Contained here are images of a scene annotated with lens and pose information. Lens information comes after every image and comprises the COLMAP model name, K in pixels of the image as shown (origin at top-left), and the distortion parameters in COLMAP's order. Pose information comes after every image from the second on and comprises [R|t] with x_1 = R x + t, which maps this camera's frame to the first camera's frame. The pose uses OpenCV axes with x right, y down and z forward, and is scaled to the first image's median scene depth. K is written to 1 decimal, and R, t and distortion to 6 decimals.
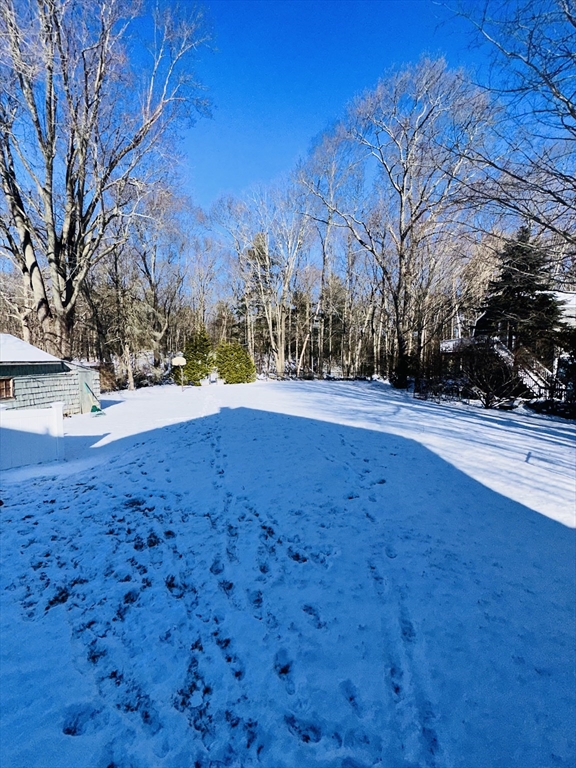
lens RADIAL K [[307.7, 0, 288.0], [0, 307.7, 384.0], [0, 0, 1]] dist [-0.001350, -0.000203]
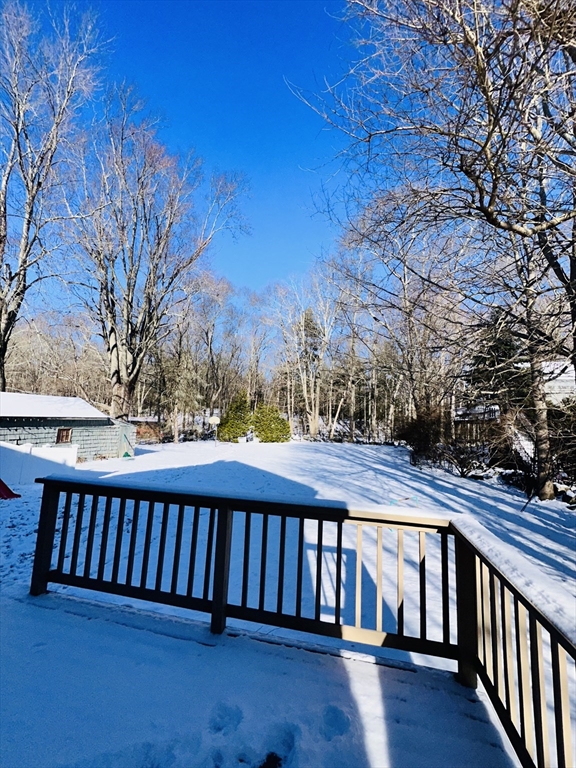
lens RADIAL K [[307.7, 0, 288.0], [0, 307.7, 384.0], [0, 0, 1]] dist [-0.001350, -0.000203]
pose [[0.978038, 0.011160, -0.208129, 0.212432], [-0.051642, 0.980404, -0.190108, -0.001159], [0.201929, 0.196681, 0.959448, -0.124290]]
